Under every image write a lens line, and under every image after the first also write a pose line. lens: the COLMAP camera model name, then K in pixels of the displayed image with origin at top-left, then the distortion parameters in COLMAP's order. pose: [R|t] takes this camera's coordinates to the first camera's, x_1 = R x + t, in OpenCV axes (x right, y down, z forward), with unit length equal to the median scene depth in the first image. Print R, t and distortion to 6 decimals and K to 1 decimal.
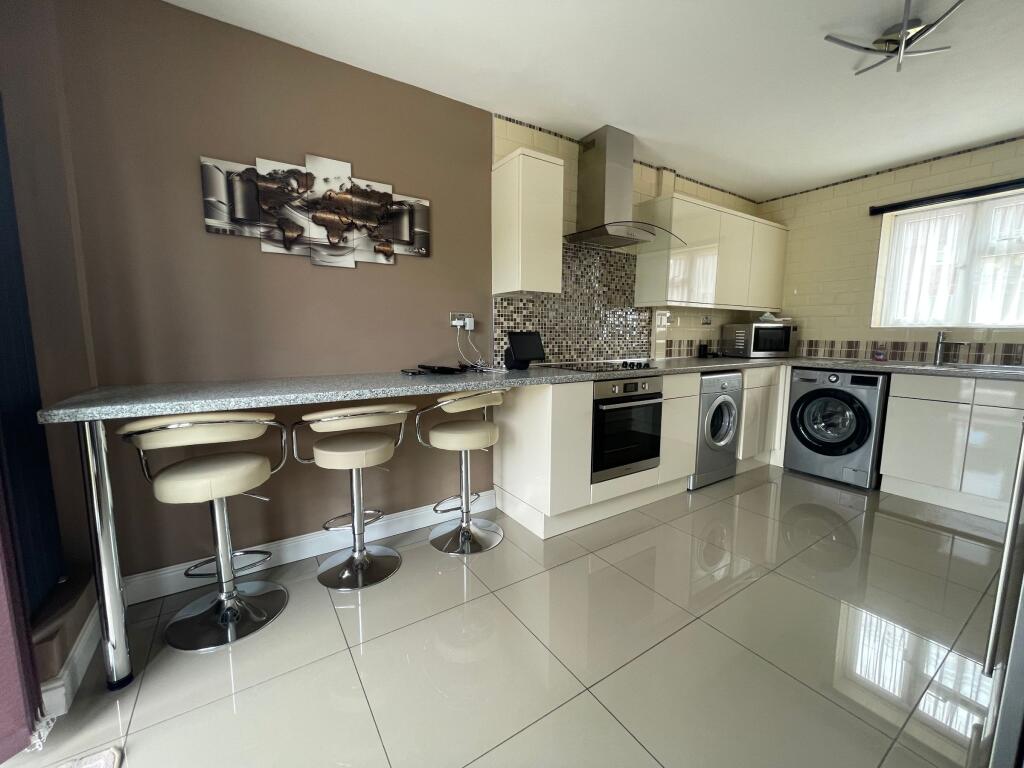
lens RADIAL K [[414.1, 0, 509.5], [0, 414.1, 377.9], [0, 0, 1]] dist [0.001374, 0.000061]
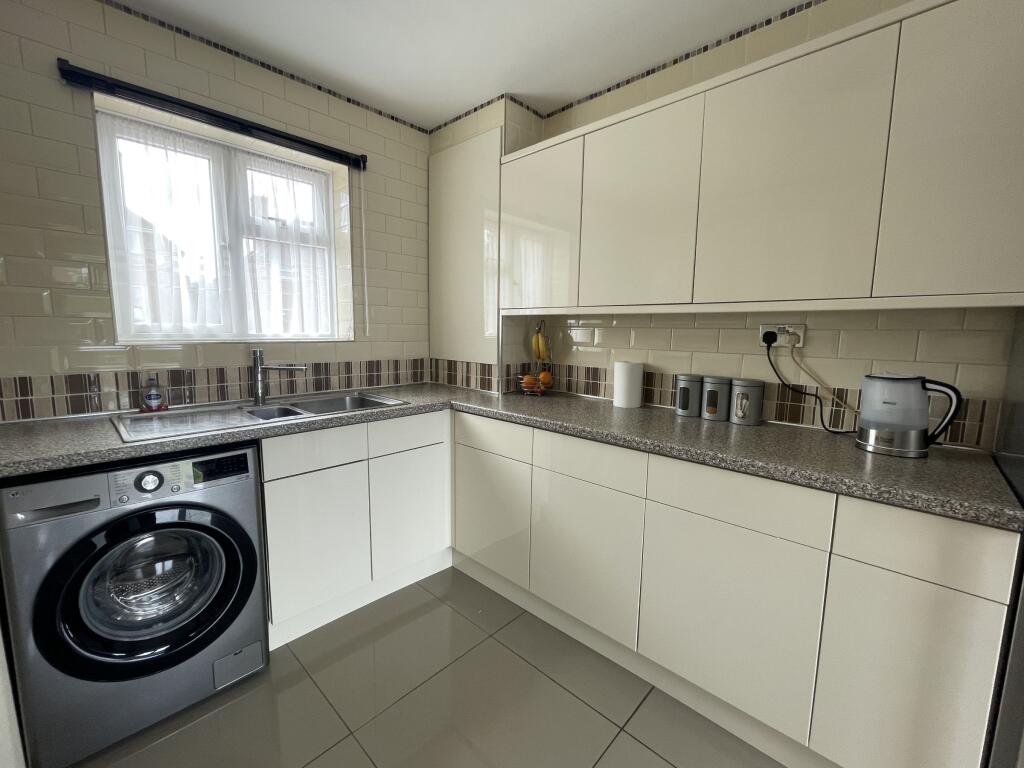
lens RADIAL K [[426.8, 0, 512.0], [0, 426.8, 384.0], [0, 0, 1]] dist [0.001916, 0.000294]
pose [[-0.239308, -0.132358, 0.961880, 0.303324], [0.093075, 0.982976, 0.158417, -0.115262], [-0.966472, 0.127437, -0.222915, 0.704661]]
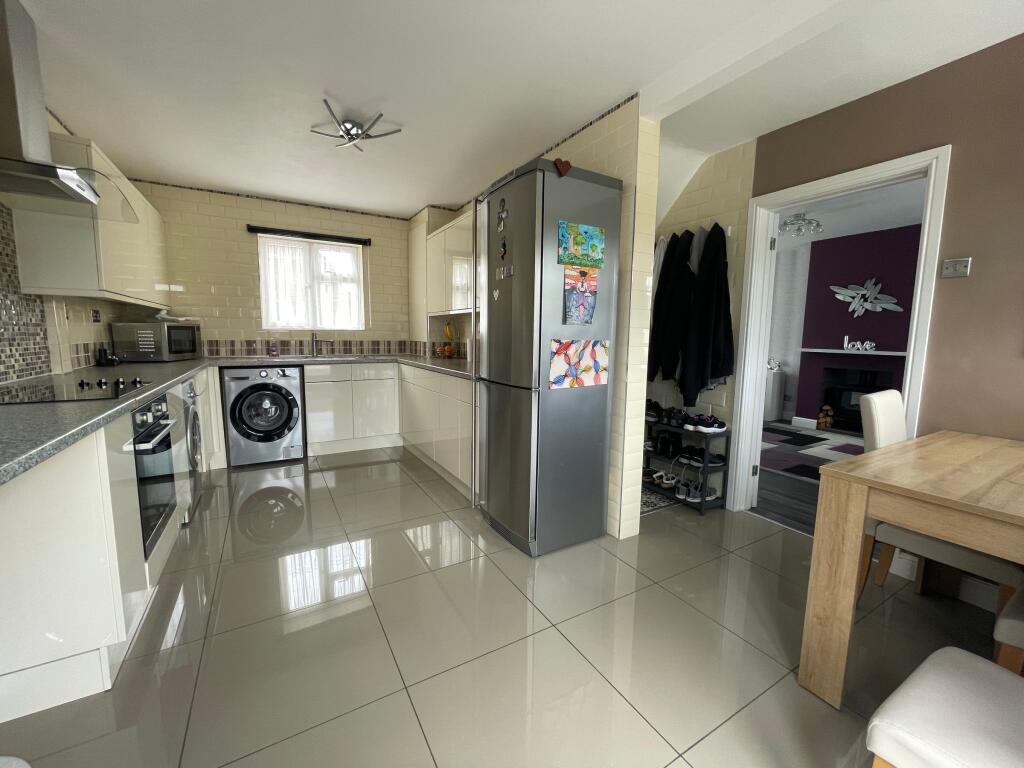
lens RADIAL K [[412.3, 0, 512.0], [0, 412.3, 384.0], [0, 0, 1]] dist [-0.000271, 0.000078]
pose [[0.040899, -0.126199, 0.991161, -0.300609], [0.097524, 0.987759, 0.121742, -0.040134], [-0.994392, 0.091683, 0.052706, 0.248452]]
